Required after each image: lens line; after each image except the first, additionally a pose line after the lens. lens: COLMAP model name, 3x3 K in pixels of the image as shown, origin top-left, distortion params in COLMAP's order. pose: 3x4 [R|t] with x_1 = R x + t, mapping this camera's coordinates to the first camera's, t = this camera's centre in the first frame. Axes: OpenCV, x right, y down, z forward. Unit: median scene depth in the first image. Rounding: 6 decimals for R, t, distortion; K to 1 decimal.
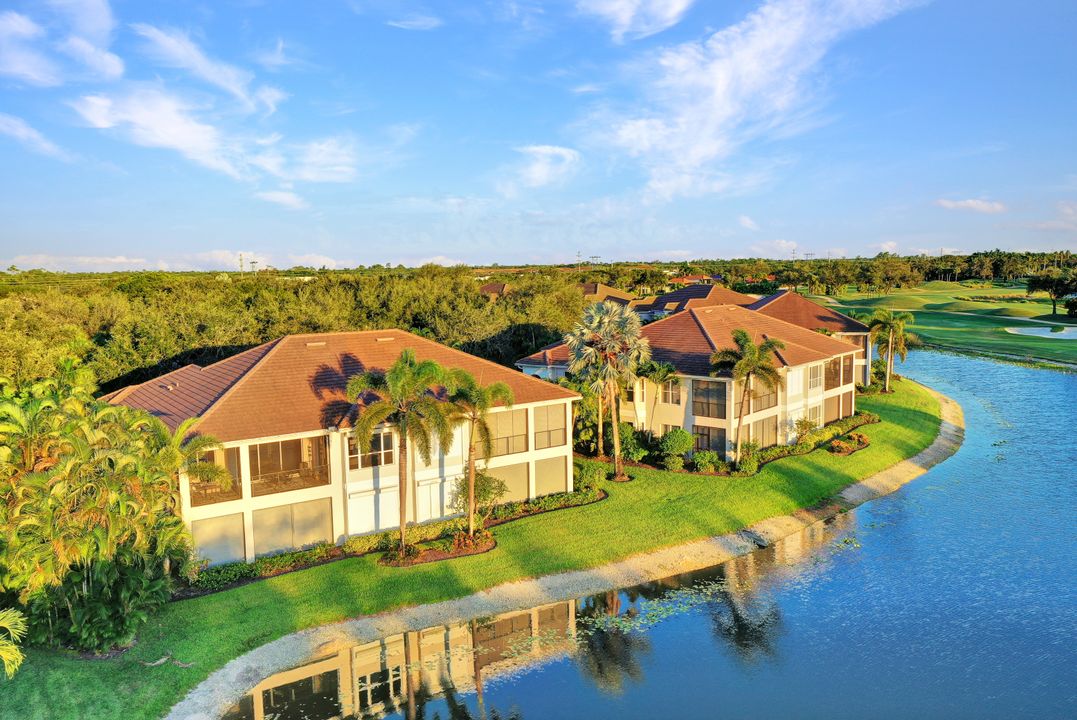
lens RADIAL K [[847.9, 0, 537.0], [0, 847.9, 354.4], [0, 0, 1]] dist [0.002933, -0.000785]
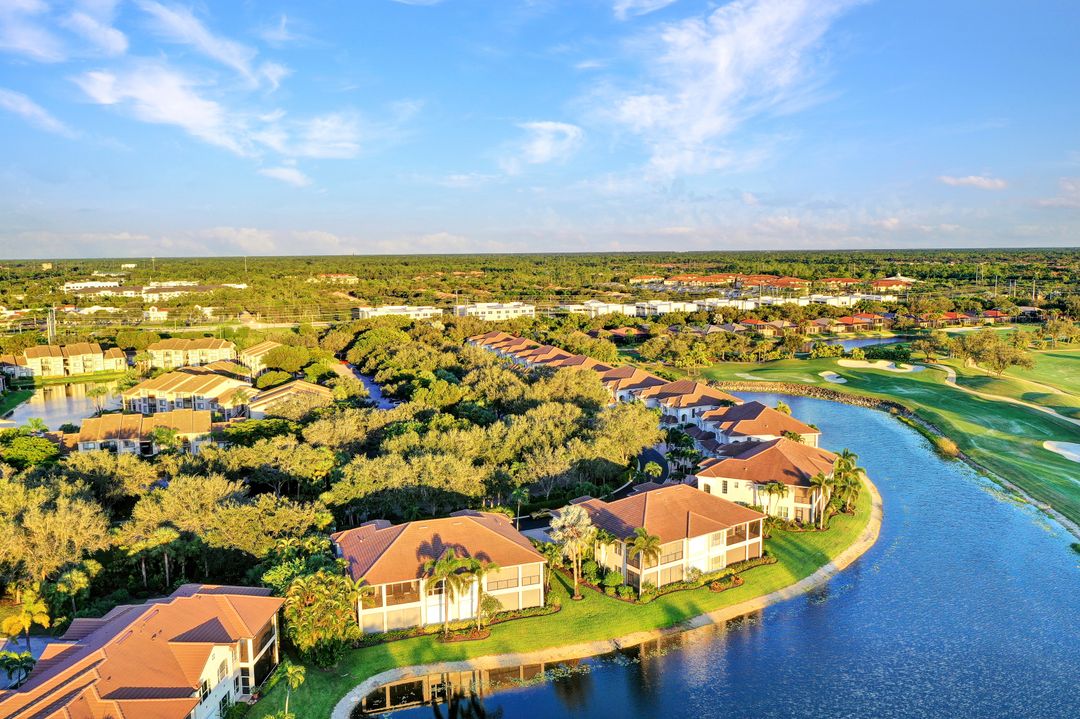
lens RADIAL K [[850.3, 0, 538.5], [0, 850.3, 353.9], [0, 0, 1]] dist [0.002933, -0.000785]
pose [[0.966624, 0.041629, -0.252795, 0.605917], [-0.035524, 0.998958, 0.028668, -0.579304], [0.253725, -0.018731, 0.967095, -1.108296]]
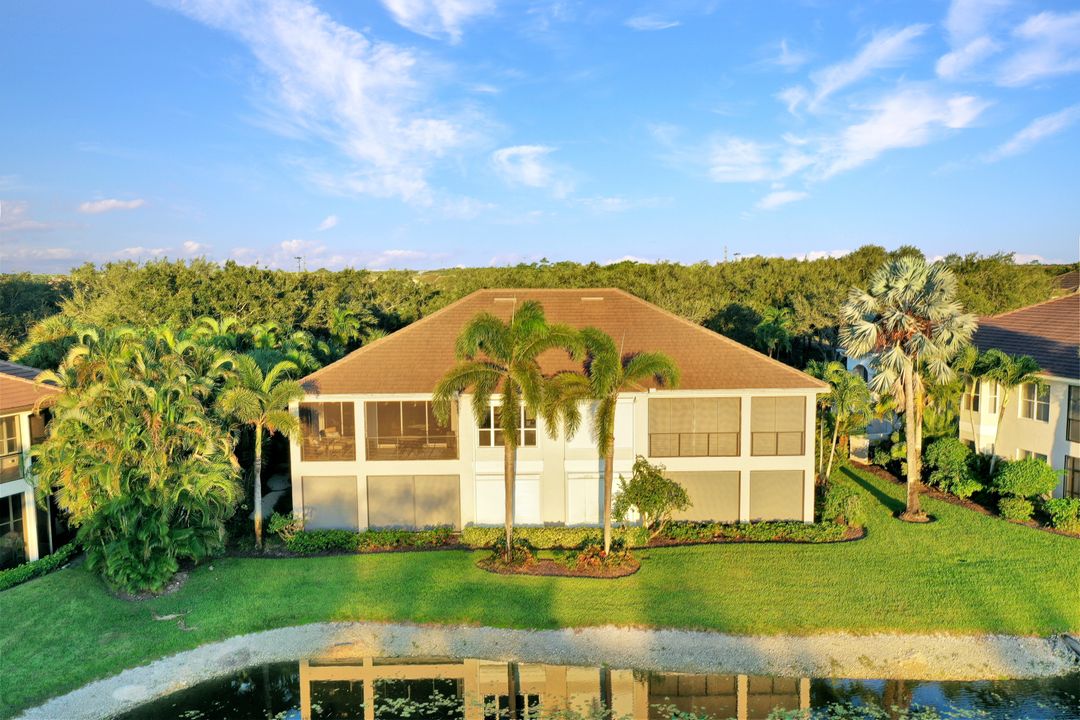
lens RADIAL K [[838.5, 0, 540.0], [0, 838.5, 360.0], [0, 0, 1]] dist [0.001180, -0.001603]
pose [[0.831622, 0.066918, -0.551296, 0.268771], [-0.063278, 0.997666, 0.025645, 0.027461], [0.551726, 0.013558, 0.833915, 0.340662]]
